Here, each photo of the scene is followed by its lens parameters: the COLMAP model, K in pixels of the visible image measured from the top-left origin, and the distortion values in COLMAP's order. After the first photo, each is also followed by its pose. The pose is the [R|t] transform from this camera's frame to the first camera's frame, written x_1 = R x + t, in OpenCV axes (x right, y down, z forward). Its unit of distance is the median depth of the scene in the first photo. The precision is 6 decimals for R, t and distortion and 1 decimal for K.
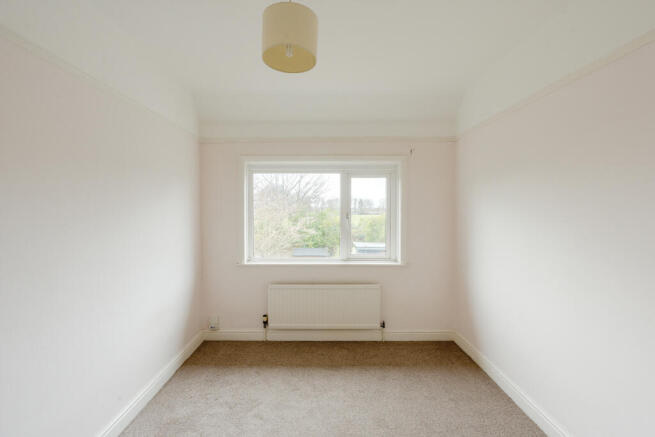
lens RADIAL K [[302.7, 0, 327.1], [0, 302.7, 216.2], [0, 0, 1]] dist [-0.016172, 0.004376]
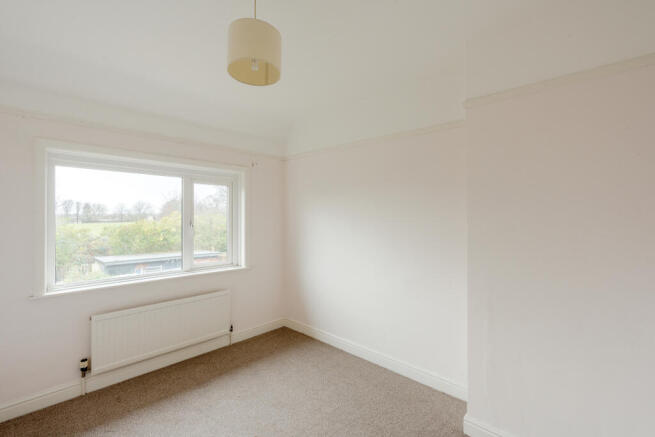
lens RADIAL K [[302.7, 0, 323.0], [0, 302.7, 217.2], [0, 0, 1]] dist [-0.016172, 0.004376]
pose [[0.673045, 0.000036, 0.739601, -0.355596], [0.014066, 0.999819, -0.012849, -0.002698], [-0.739467, 0.019051, 0.672923, 0.066908]]
